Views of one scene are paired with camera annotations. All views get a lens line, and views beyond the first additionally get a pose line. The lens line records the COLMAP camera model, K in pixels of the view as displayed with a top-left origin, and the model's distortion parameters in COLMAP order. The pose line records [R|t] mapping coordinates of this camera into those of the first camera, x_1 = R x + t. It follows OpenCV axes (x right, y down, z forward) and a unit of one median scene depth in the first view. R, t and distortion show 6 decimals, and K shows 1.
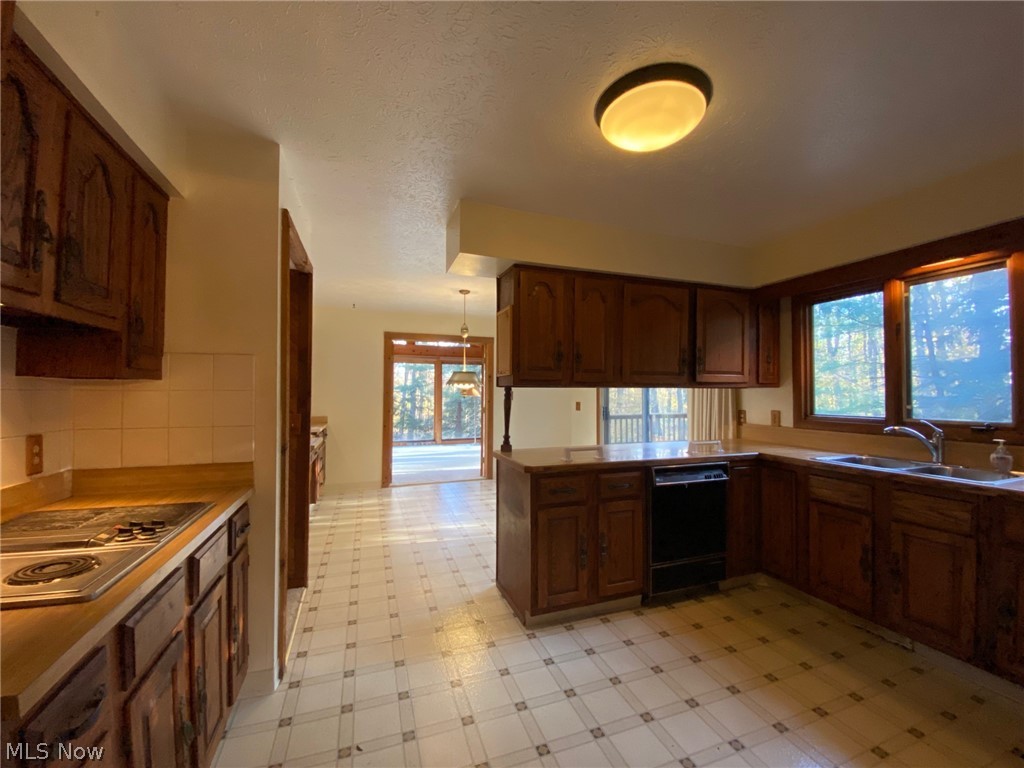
lens RADIAL K [[410.3, 0, 512.0], [0, 410.3, 384.0], [0, 0, 1]] dist [0.000231, -0.000053]
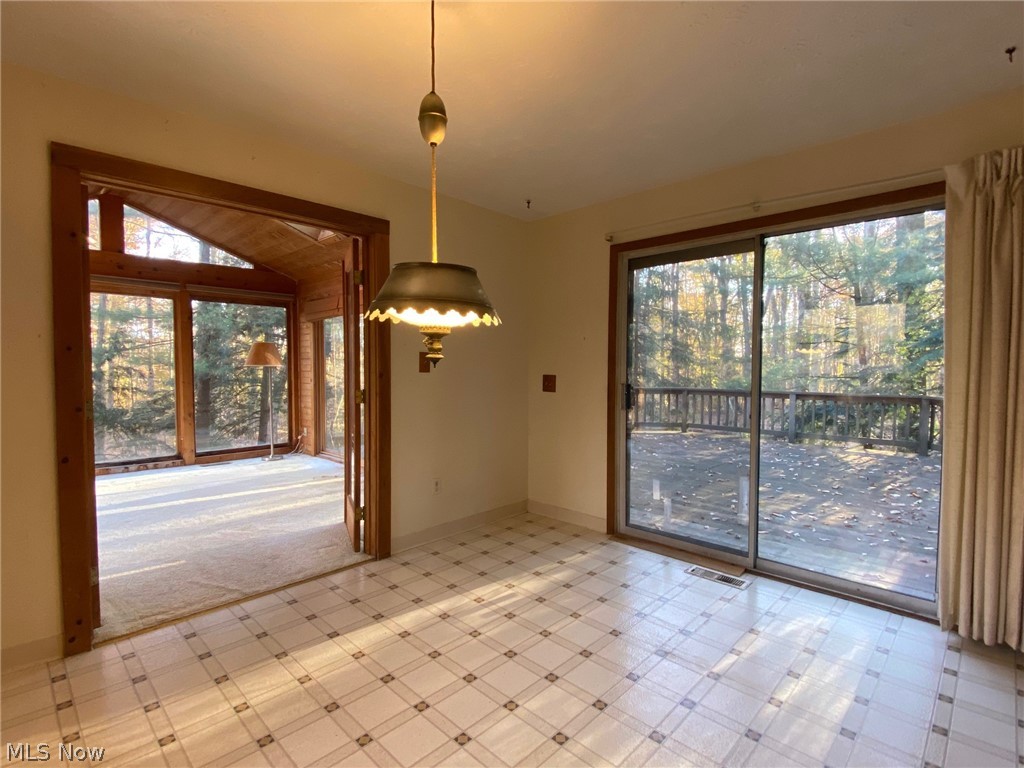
lens RADIAL K [[479.1, 0, 512.0], [0, 479.1, 384.0], [0, 0, 1]] dist [-0.000723, -0.000269]
pose [[0.877130, -0.024597, 0.479623, -0.112546], [-0.008646, 0.997717, 0.066978, 0.009528], [-0.480175, -0.062895, 0.874915, 0.316441]]
